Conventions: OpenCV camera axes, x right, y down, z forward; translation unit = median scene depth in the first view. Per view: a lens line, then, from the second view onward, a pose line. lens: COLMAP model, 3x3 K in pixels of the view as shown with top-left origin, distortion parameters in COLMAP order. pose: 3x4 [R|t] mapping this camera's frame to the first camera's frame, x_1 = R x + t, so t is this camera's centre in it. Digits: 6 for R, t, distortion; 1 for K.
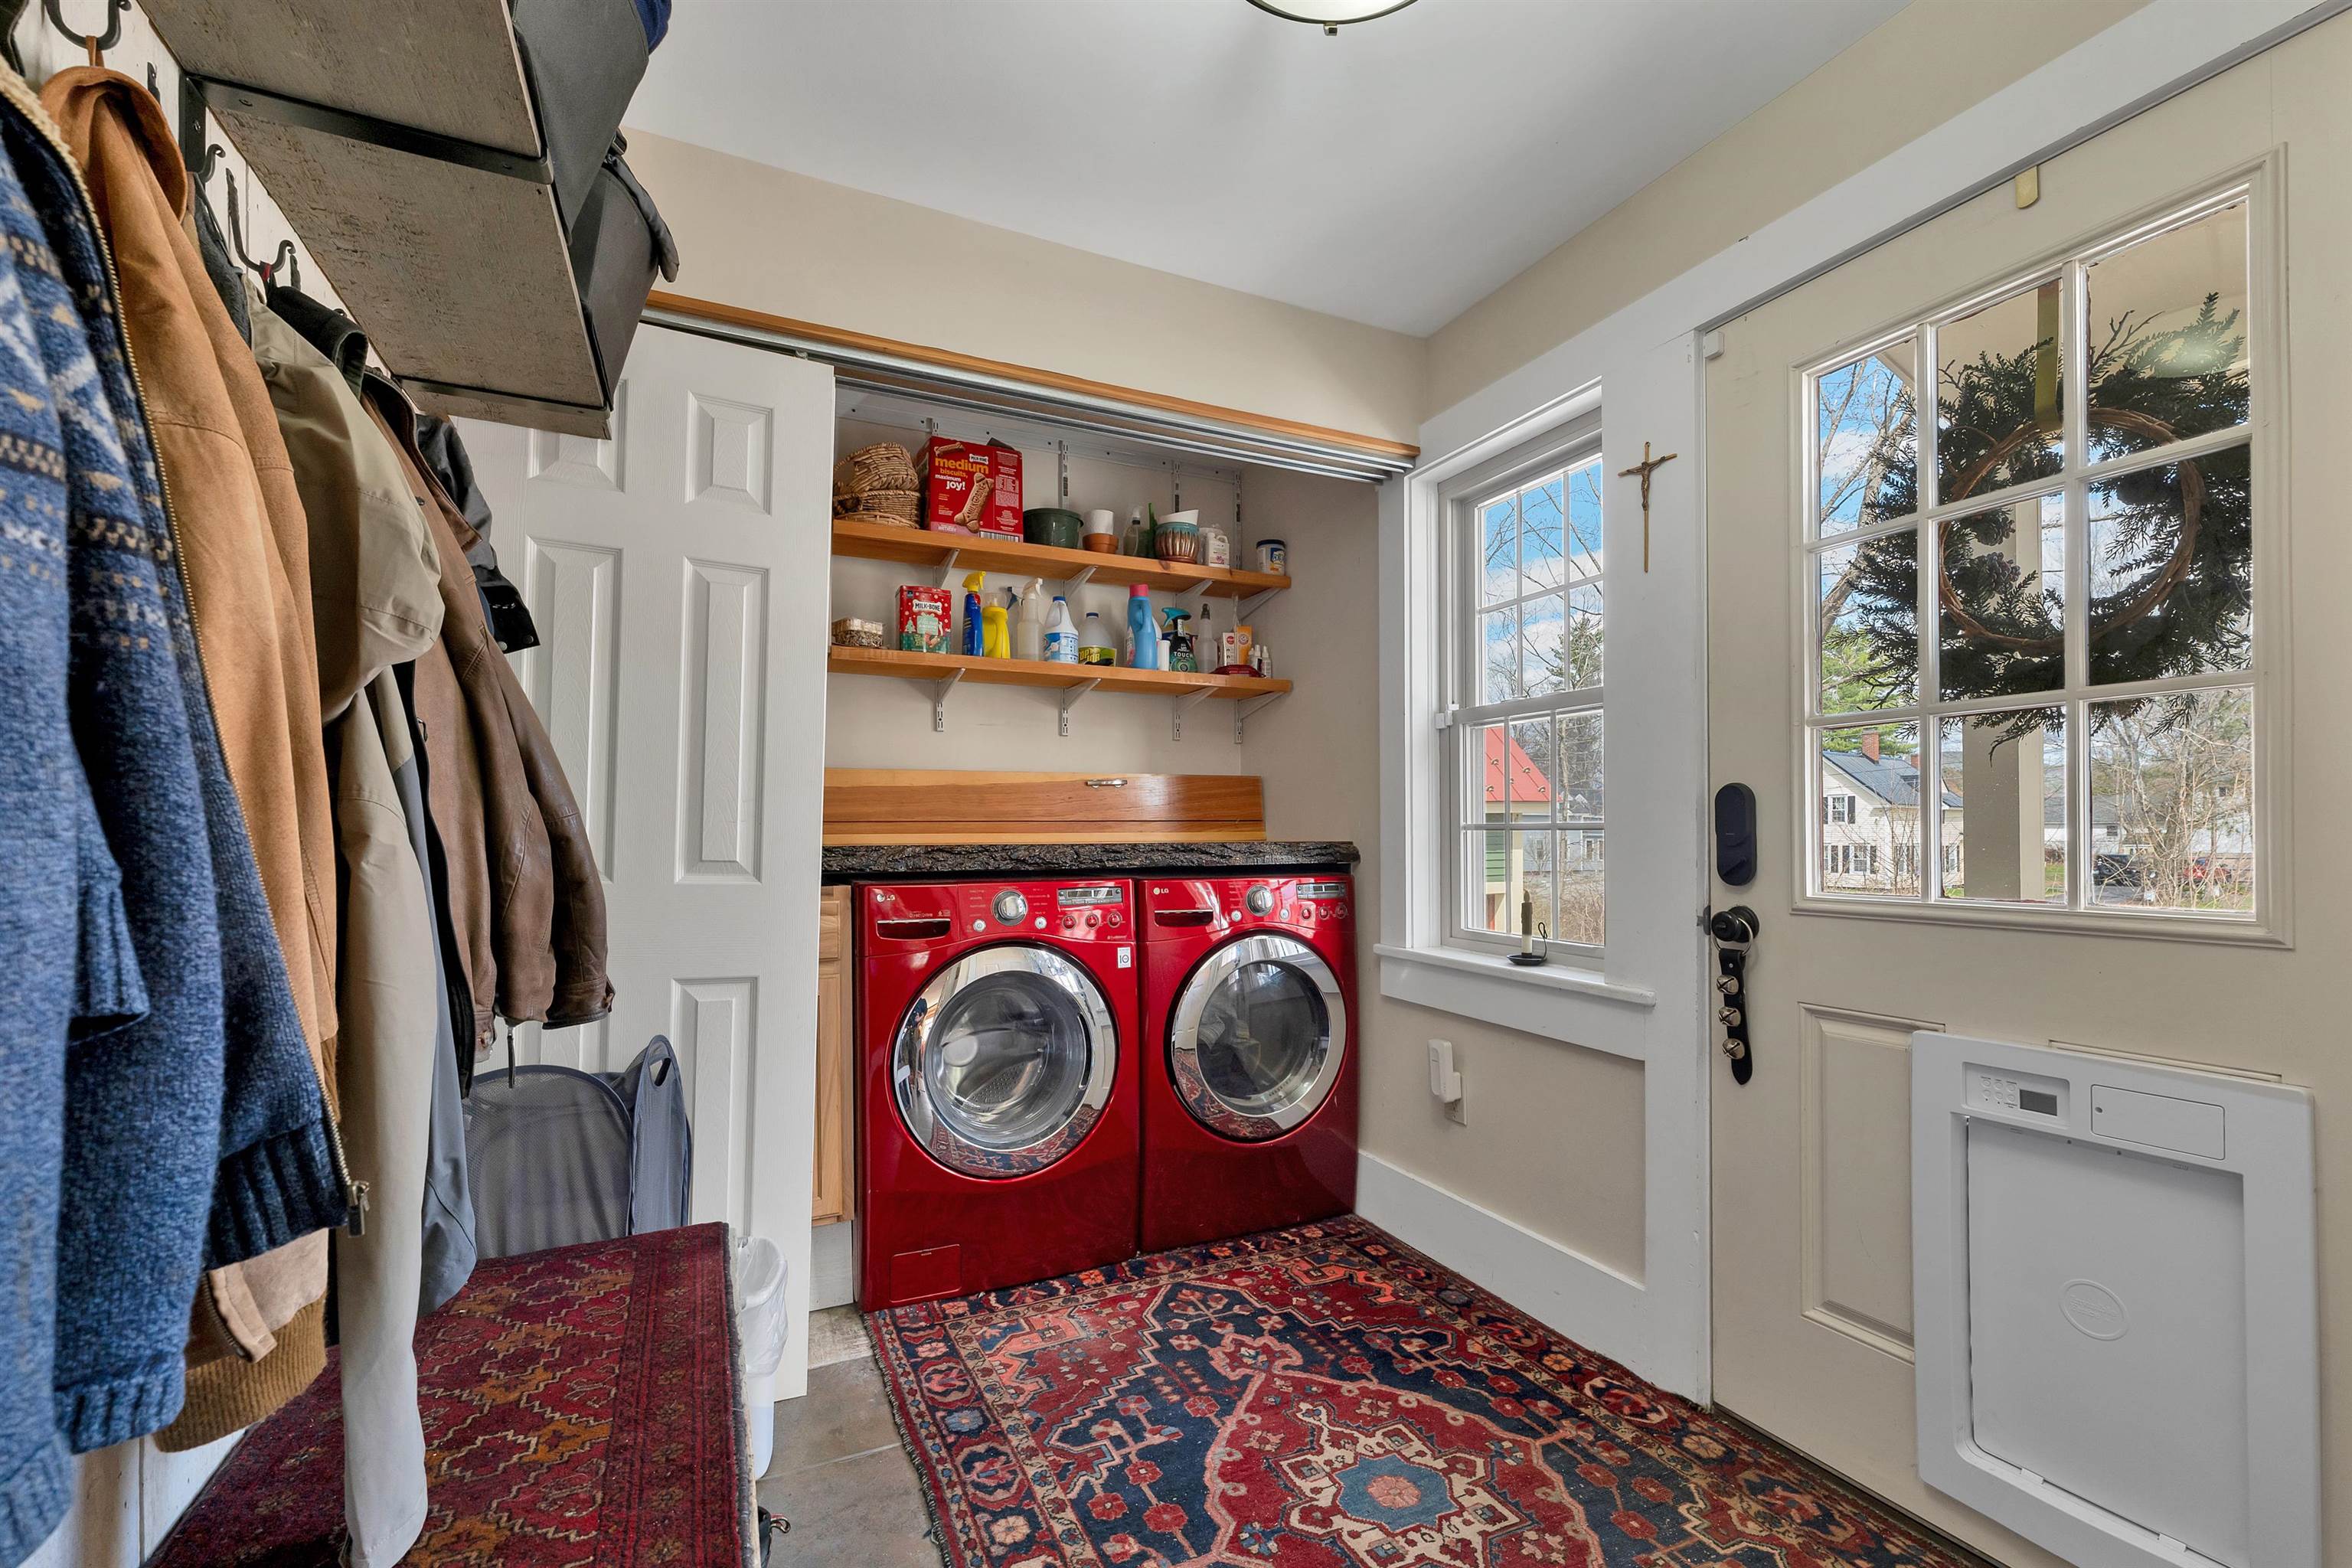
lens RADIAL K [[1001.8, 0, 1163.1], [0, 1001.8, 835.5], [0, 0, 1]] dist [0.000816, 0.000040]
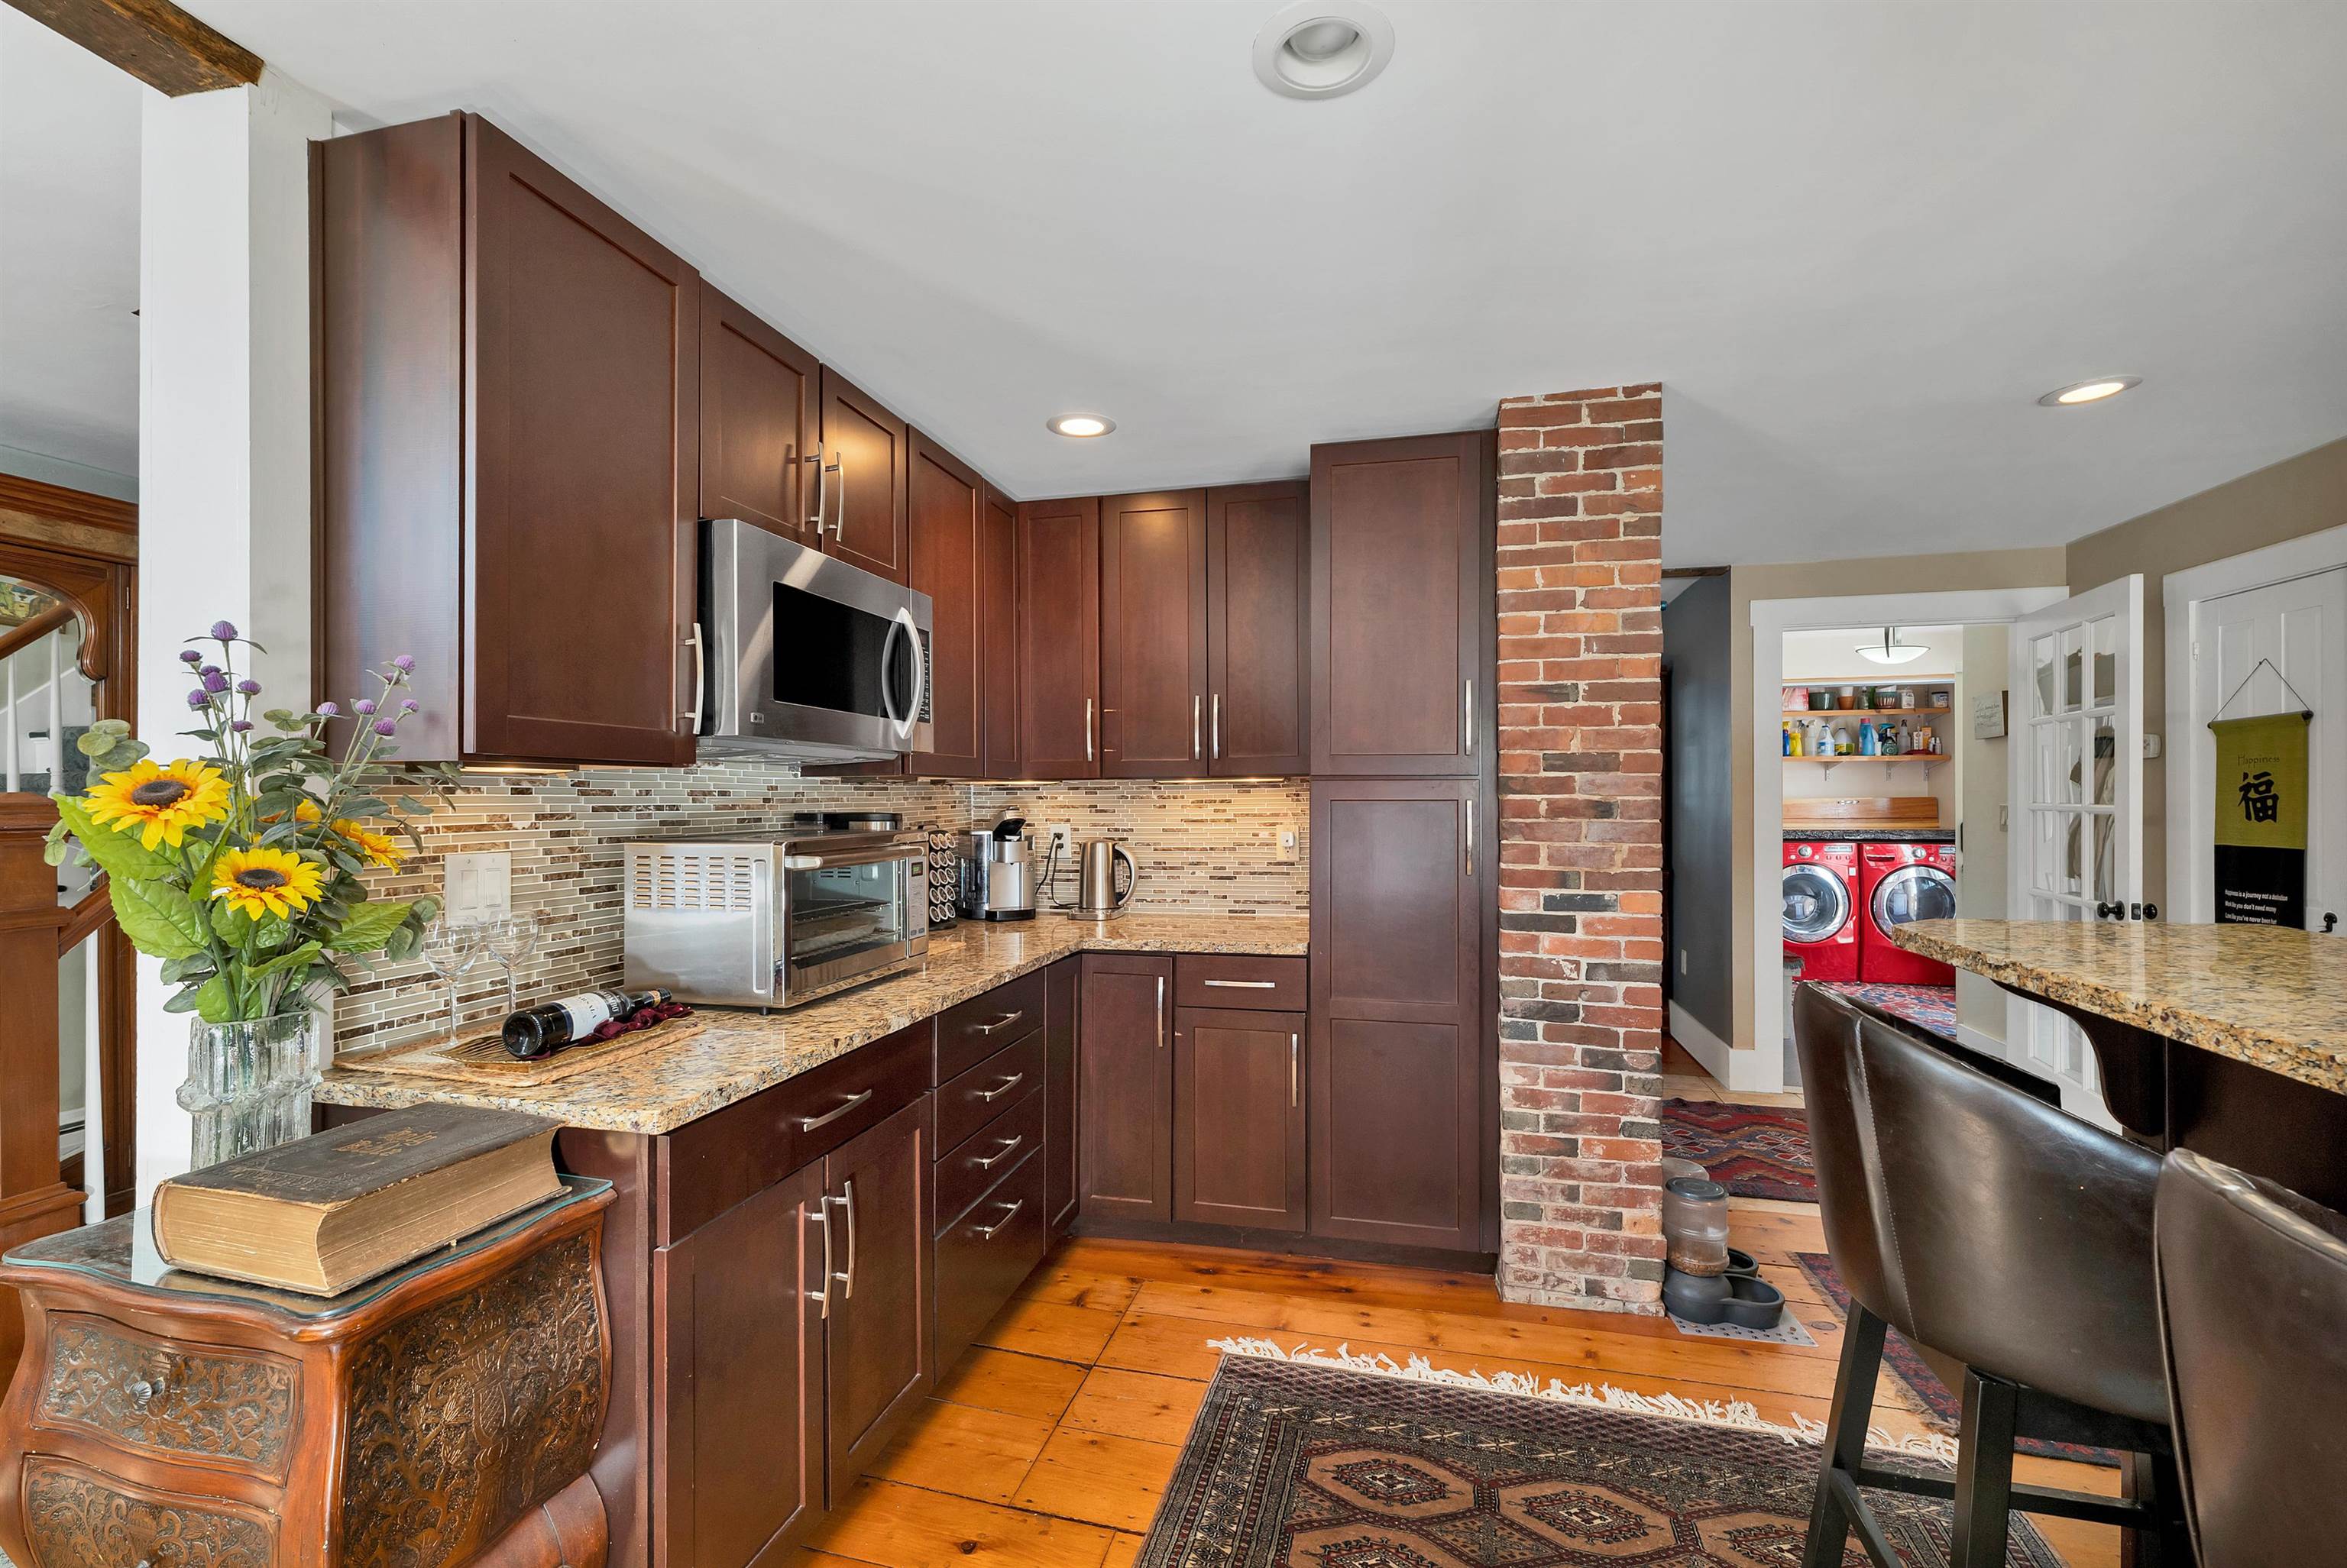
lens RADIAL K [[992.5, 0, 1164.3], [0, 992.5, 789.8], [0, 0, 1]] dist [0.001316, 0.001501]
pose [[0.770595, -0.004260, -0.637310, 0.333833], [0.002861, 0.999991, -0.003224, -0.136034], [0.637318, 0.000662, 0.770601, -3.176739]]
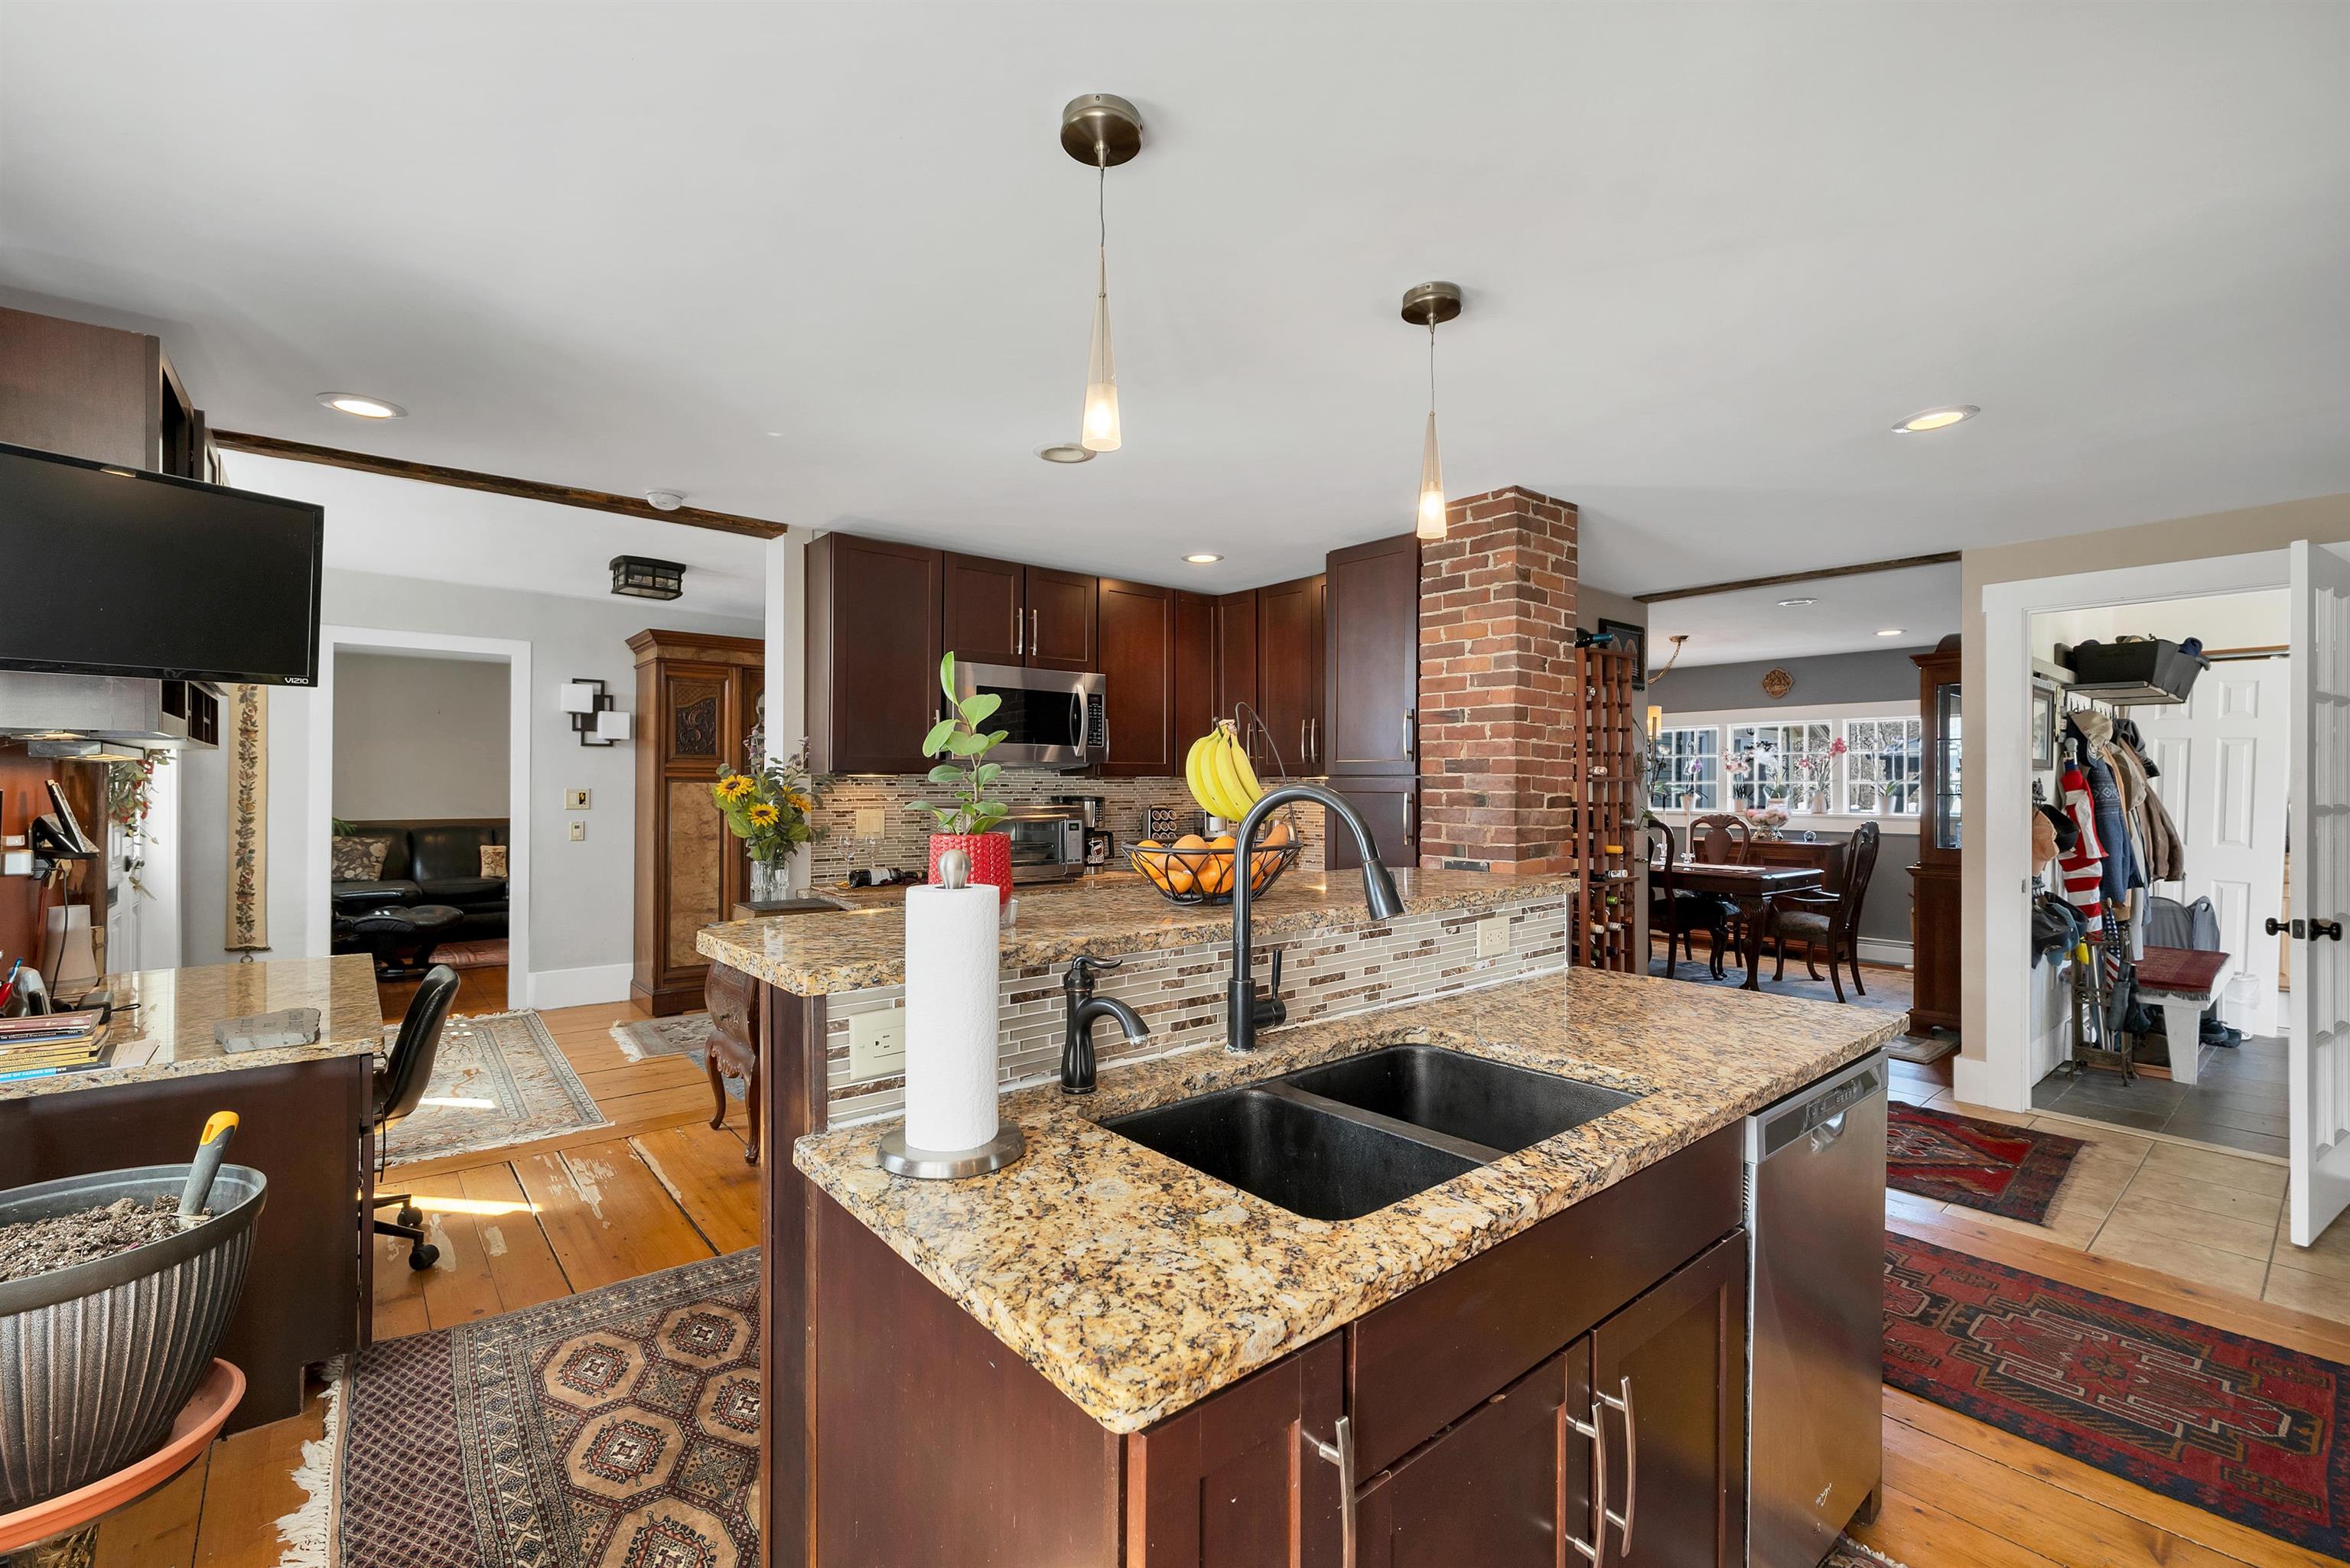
lens RADIAL K [[993.9, 0, 1187.4], [0, 993.9, 784.2], [0, 0, 1]] dist [0.001316, 0.001501]
pose [[0.269871, 0.000938, -0.962896, 1.572276], [-0.001647, 0.999999, 0.000513, -0.141968], [0.962895, 0.001447, 0.269872, -2.786590]]
